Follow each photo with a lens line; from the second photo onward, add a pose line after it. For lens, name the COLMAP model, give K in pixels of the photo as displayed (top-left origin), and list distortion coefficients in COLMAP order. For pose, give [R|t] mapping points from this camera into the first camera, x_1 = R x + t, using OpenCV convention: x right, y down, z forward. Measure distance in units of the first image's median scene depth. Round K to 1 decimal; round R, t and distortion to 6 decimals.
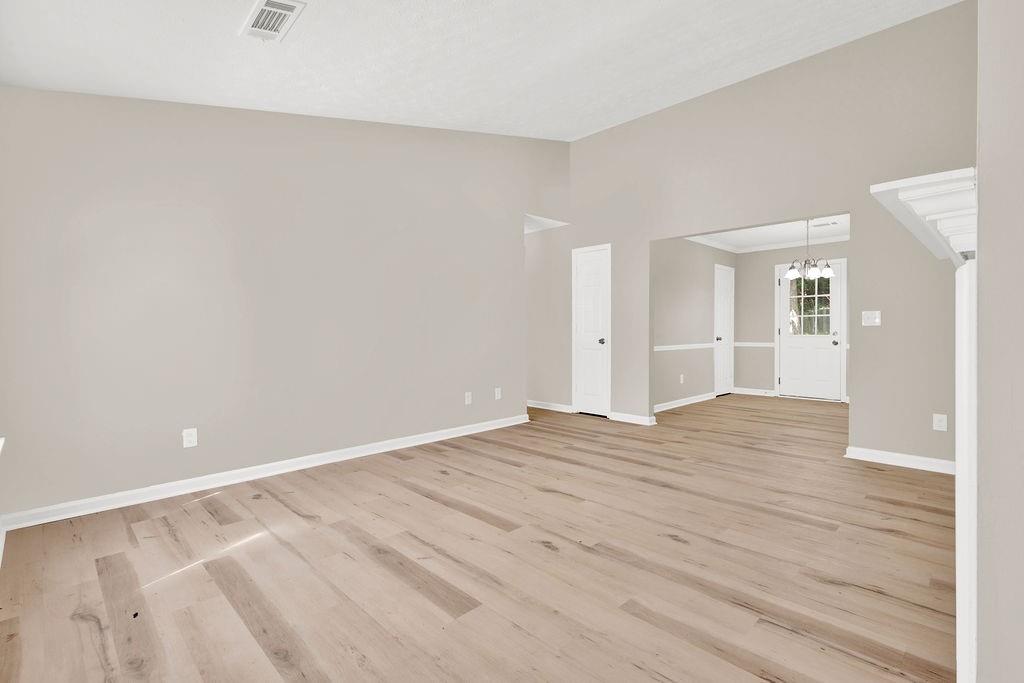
lens RADIAL K [[482.7, 0, 512.7], [0, 482.7, 324.8], [0, 0, 1]] dist [0.003773, 0.000673]
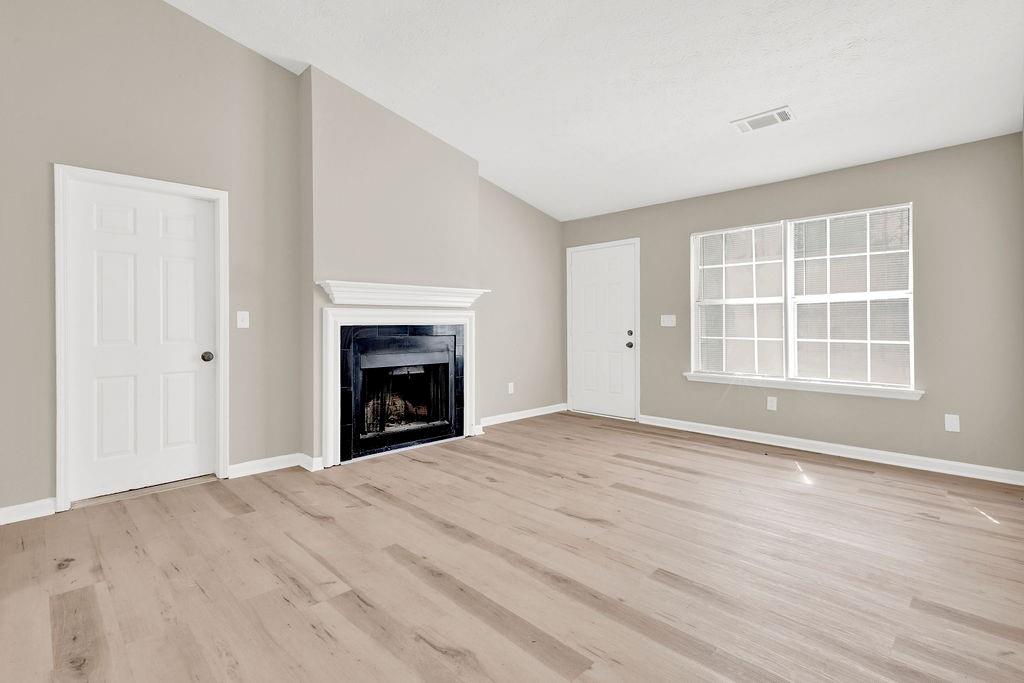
lens RADIAL K [[475.3, 0, 508.3], [0, 475.3, 329.7], [0, 0, 1]] dist [0.003840, 0.000006]
pose [[-0.999956, 0.008071, 0.004813, 0.252366], [0.008082, 0.999965, 0.002301, 0.011872], [-0.004794, 0.002340, -0.999986, 2.089557]]
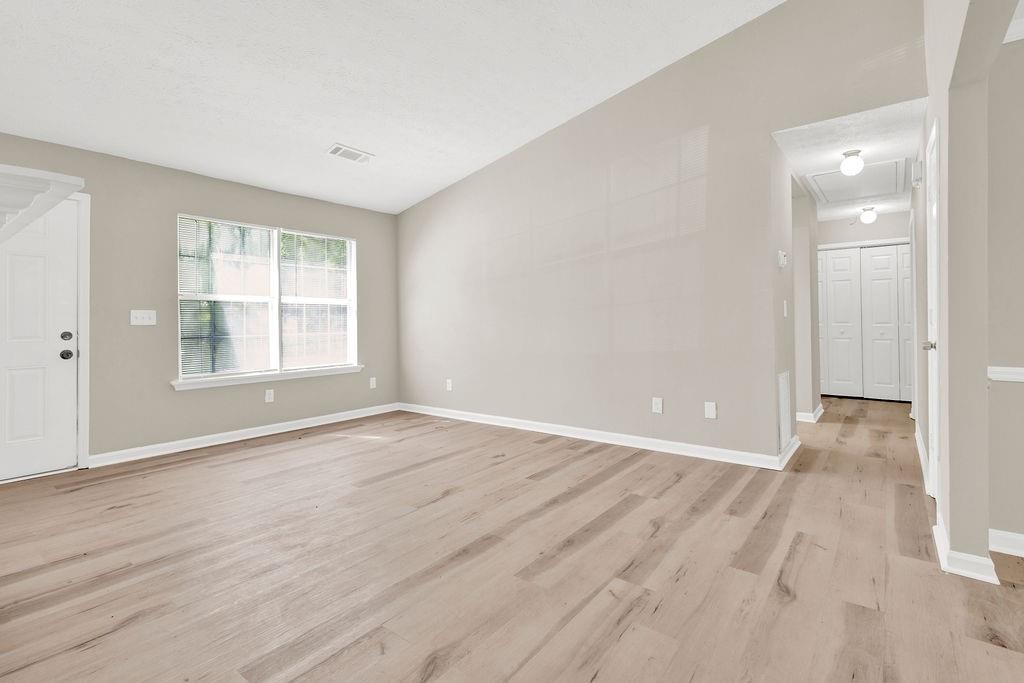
lens RADIAL K [[489.7, 0, 507.8], [0, 489.7, 314.1], [0, 0, 1]] dist [0.005503, -0.000462]
pose [[0.122549, -0.007769, -0.992432, 1.192693], [0.016027, 0.999854, -0.005848, 0.003052], [0.992333, -0.015189, 0.122656, 1.153100]]
